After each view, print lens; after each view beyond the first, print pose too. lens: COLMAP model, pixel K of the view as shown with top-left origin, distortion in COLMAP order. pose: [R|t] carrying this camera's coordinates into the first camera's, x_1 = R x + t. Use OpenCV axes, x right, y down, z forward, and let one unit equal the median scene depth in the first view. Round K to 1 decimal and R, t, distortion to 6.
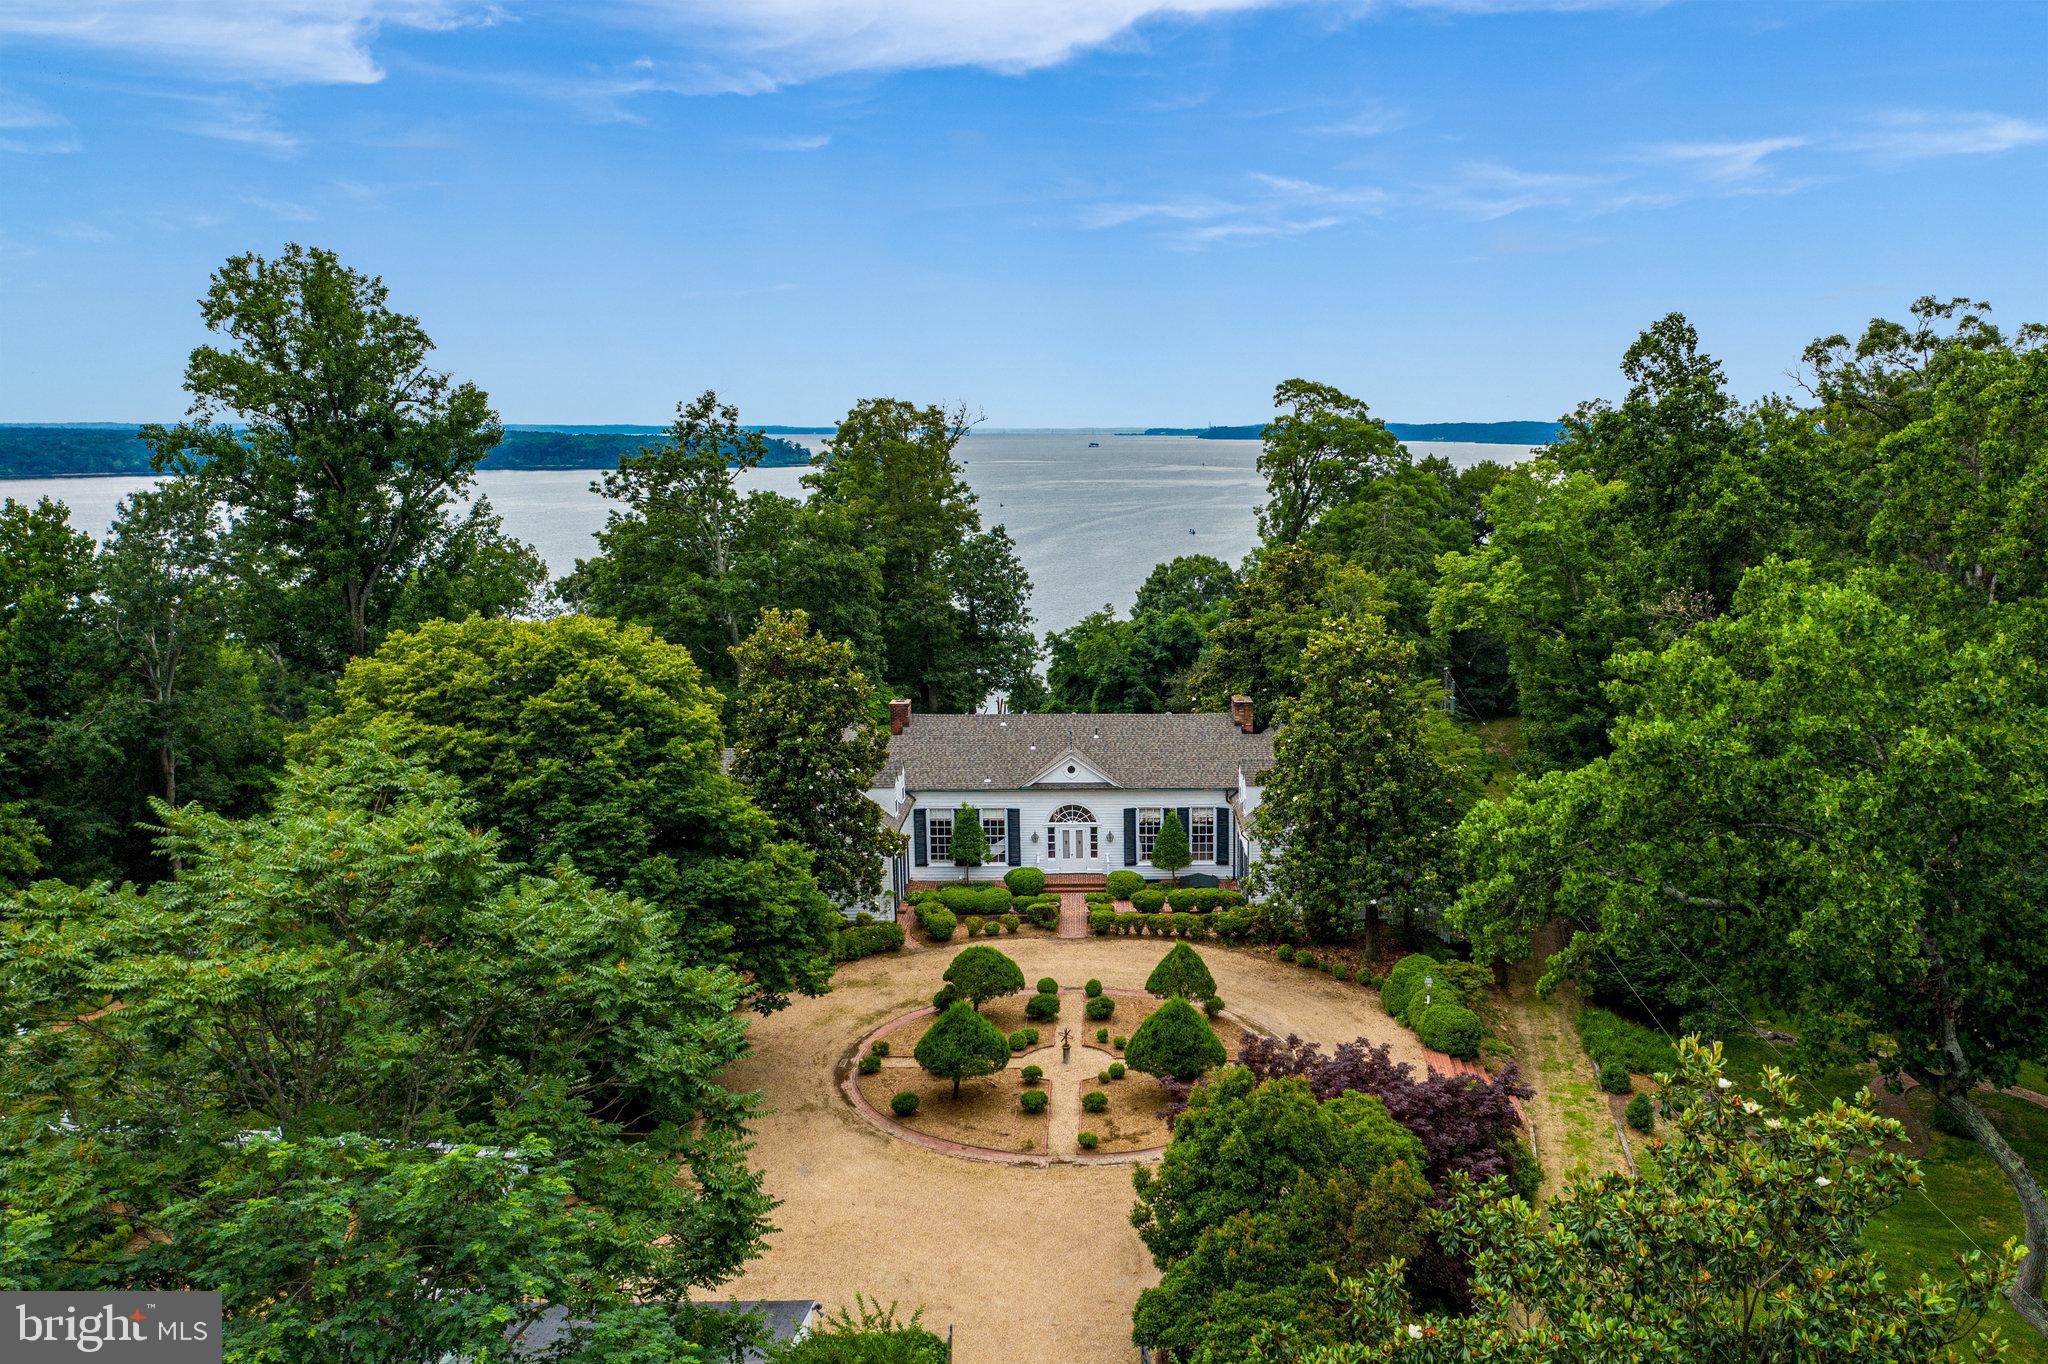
lens RADIAL K [[1662.3, 0, 1158.0], [0, 1662.3, 688.3], [0, 0, 1]] dist [-0.018037, -0.011451]
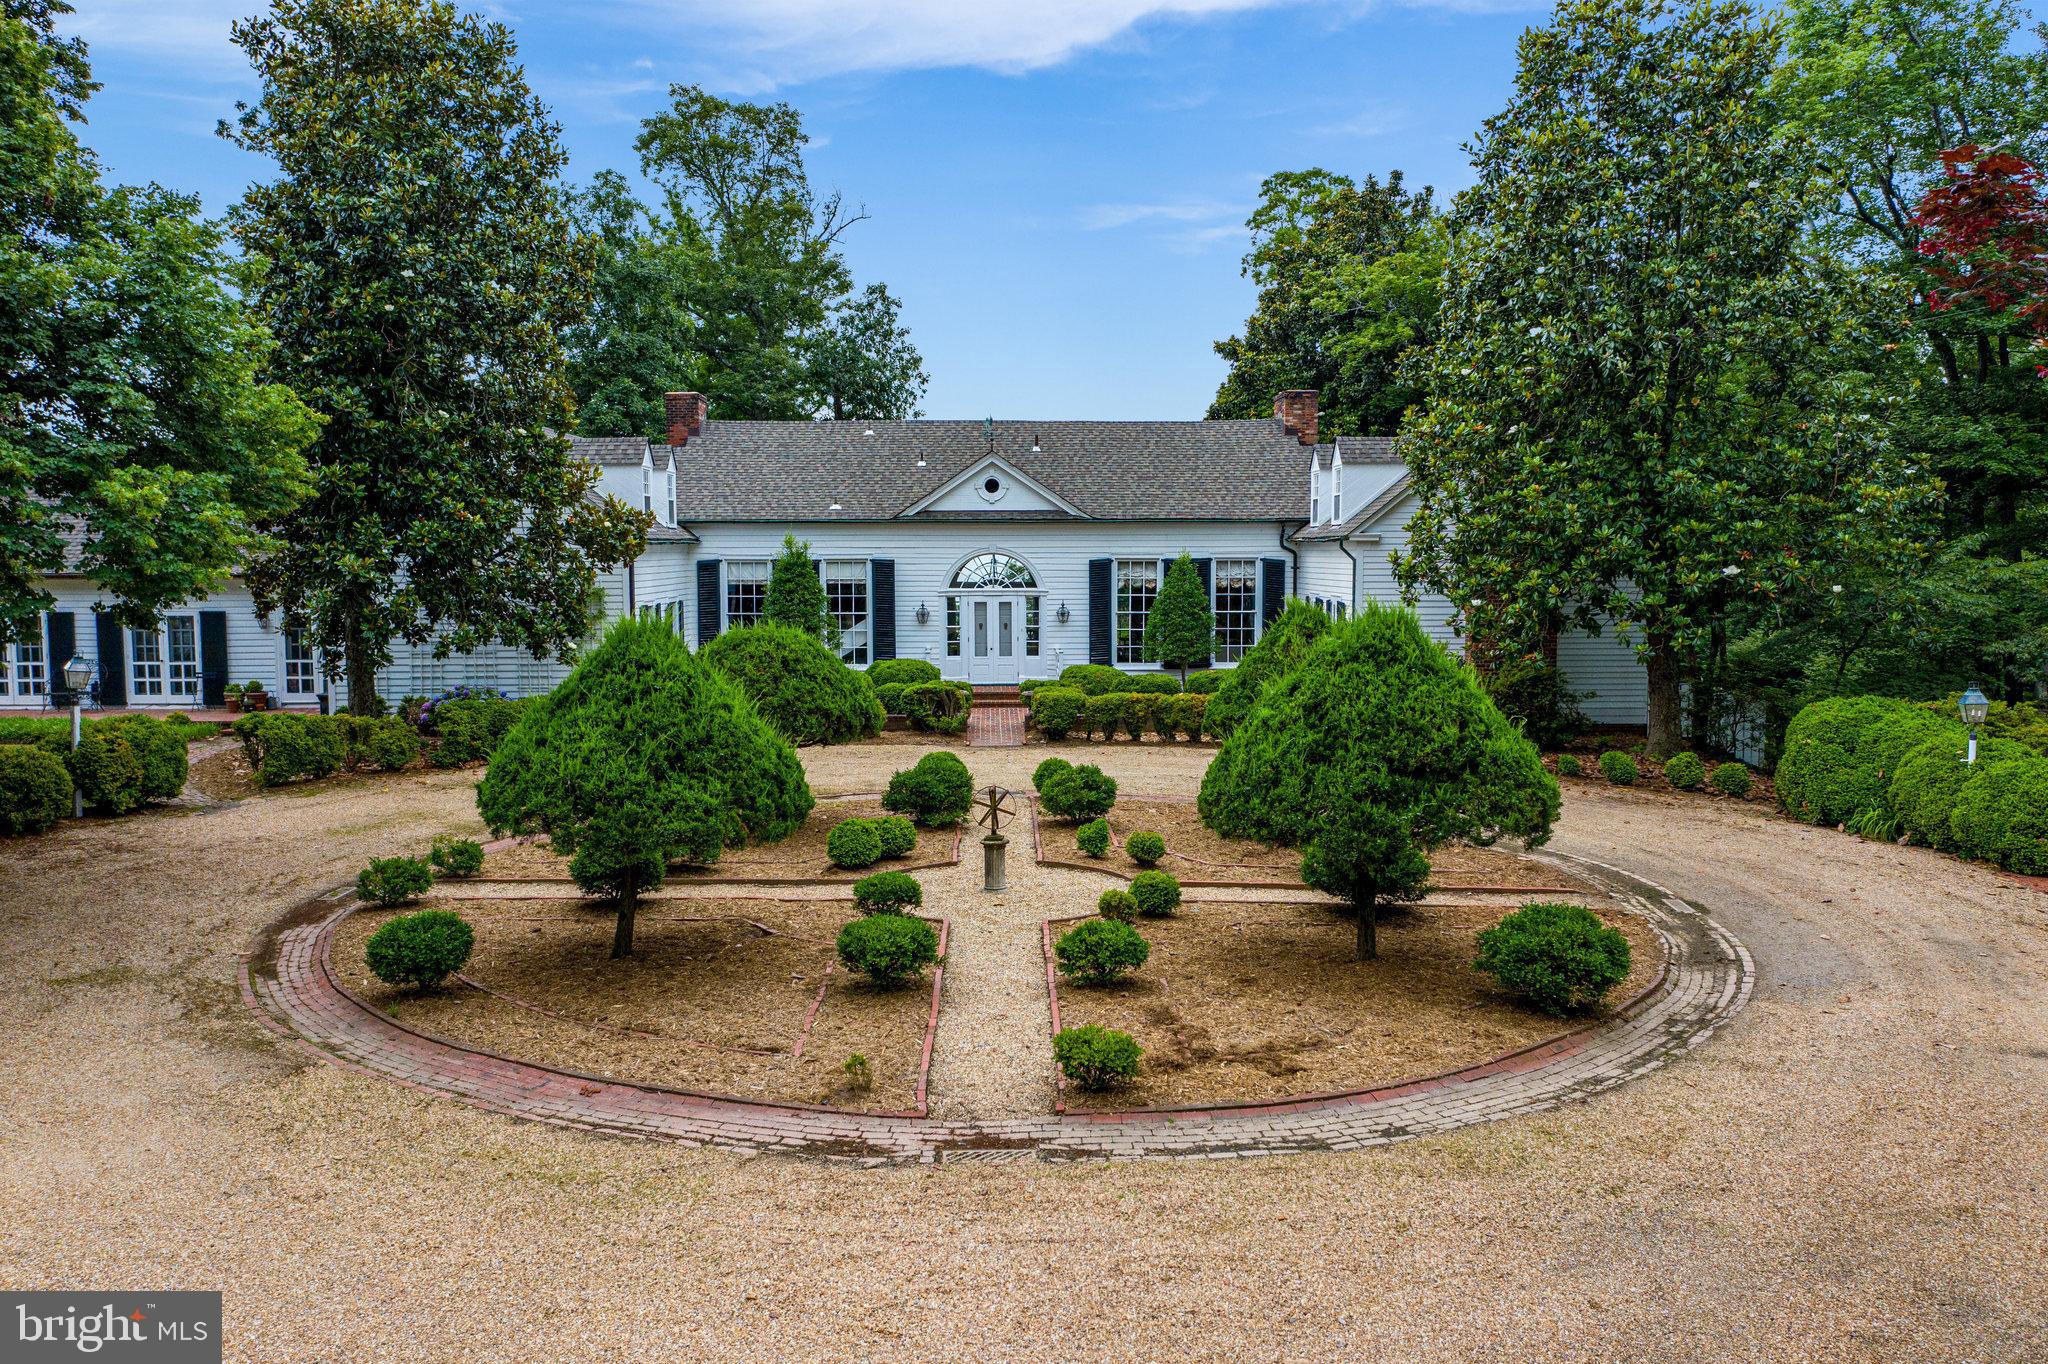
lens RADIAL K [[1609.1, 0, 1029.8], [0, 1609.1, 667.3], [0, 0, 1]] dist [-0.018418, 0.000367]
pose [[0.999847, -0.001374, -0.017456, -0.035619], [-0.000109, 0.996411, -0.084649, 0.174873], [0.017509, 0.084638, 0.996258, 0.565744]]
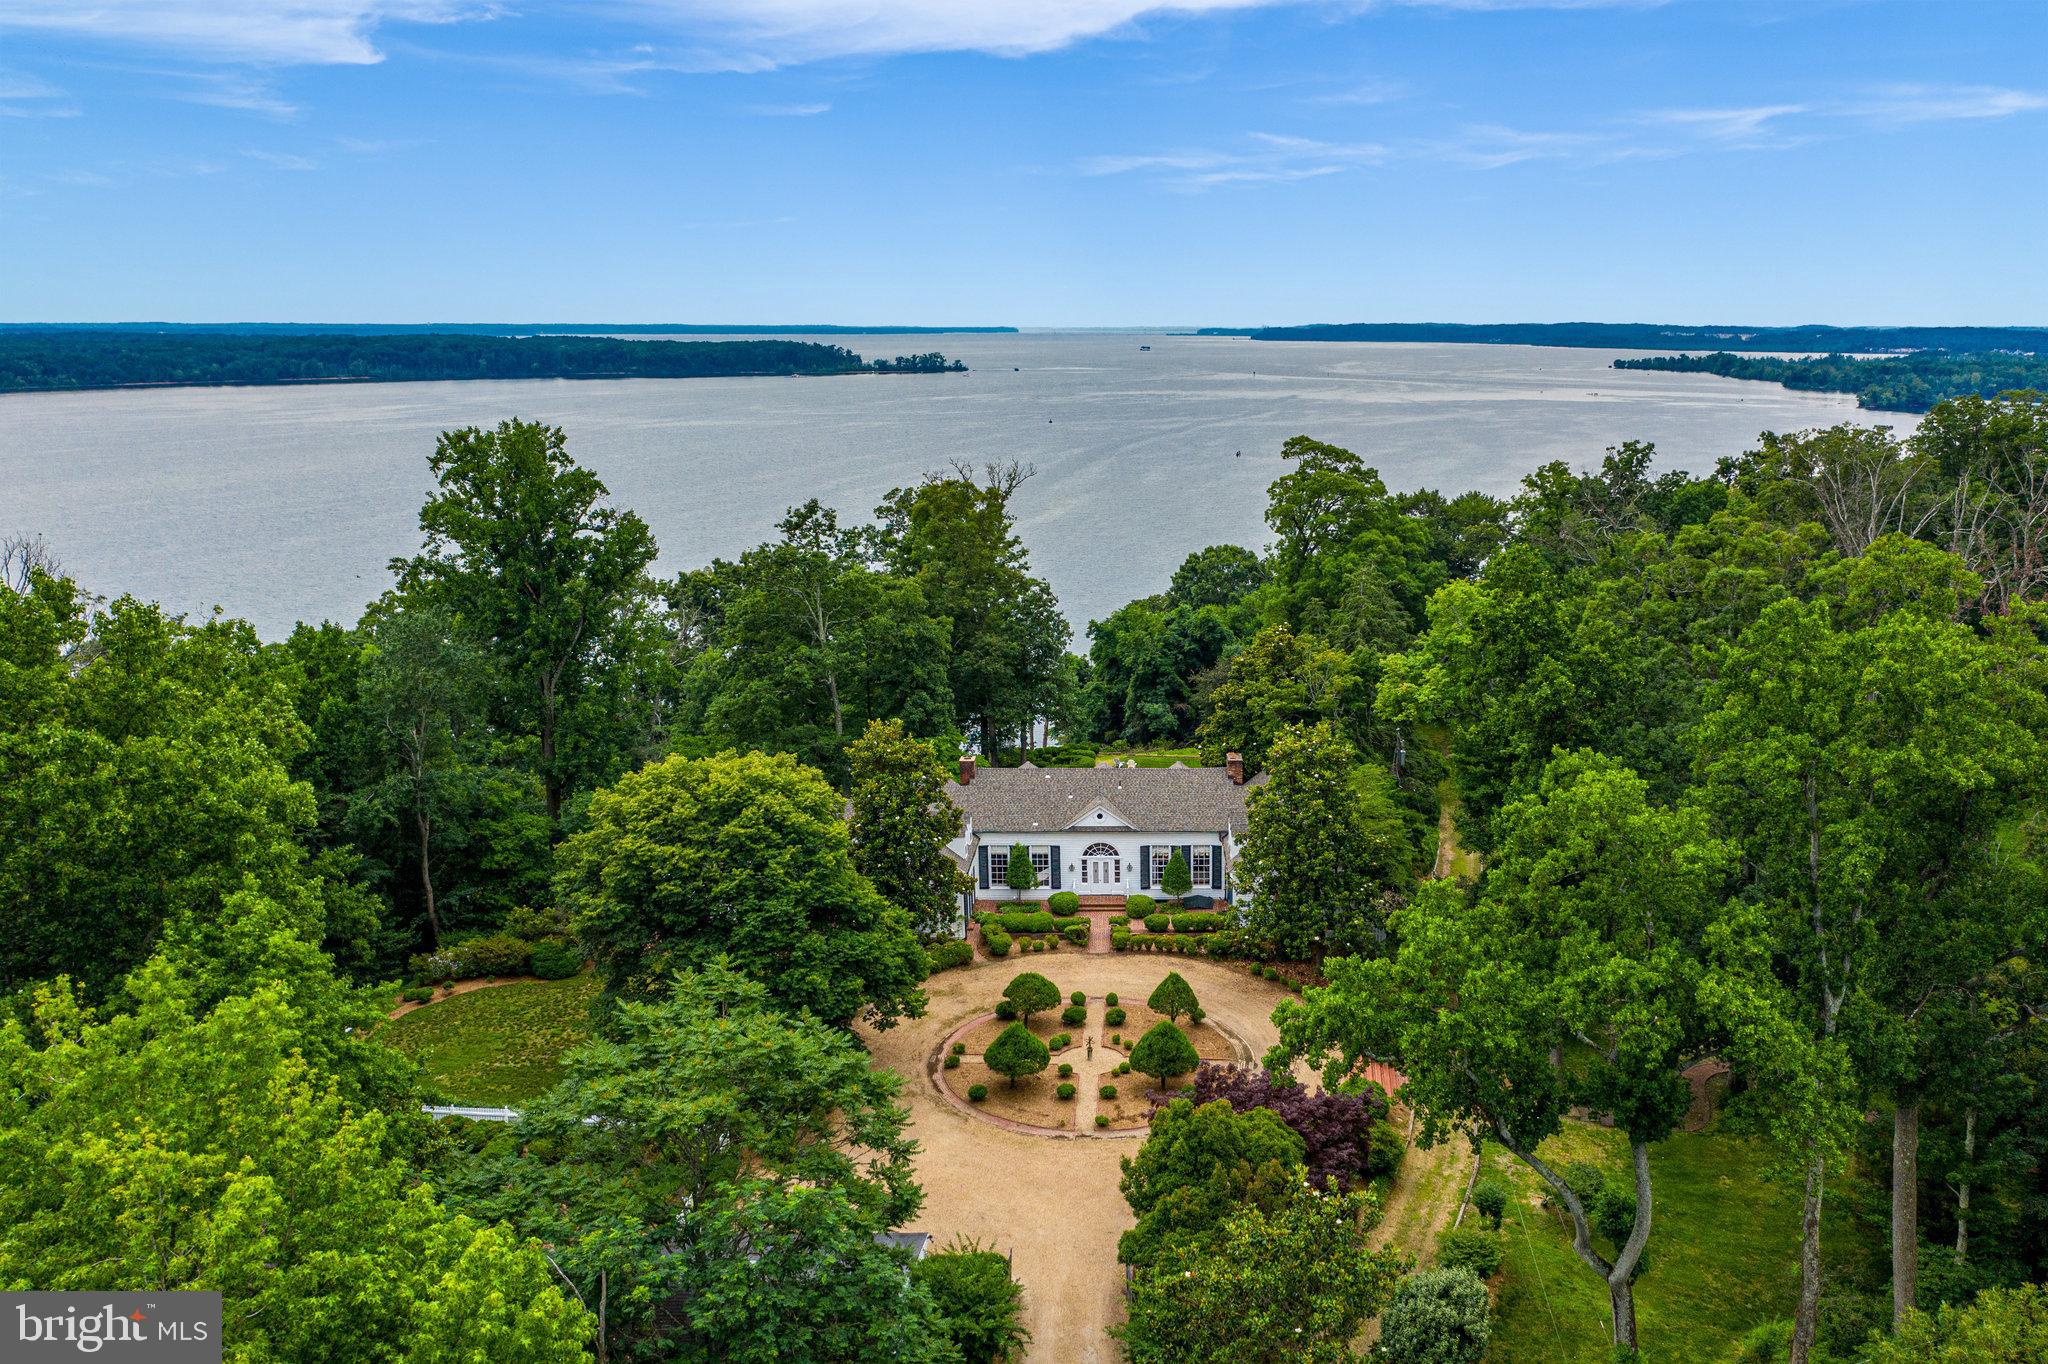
lens RADIAL K [[1664.9, 0, 1196.3], [0, 1664.9, 690.9], [0, 0, 1]] dist [-0.008948, -0.053238]
pose [[0.999941, 0.008343, -0.006967, 0.036216], [-0.007910, 0.998165, 0.060026, -0.147554], [0.007455, -0.059967, 0.998172, -0.336411]]
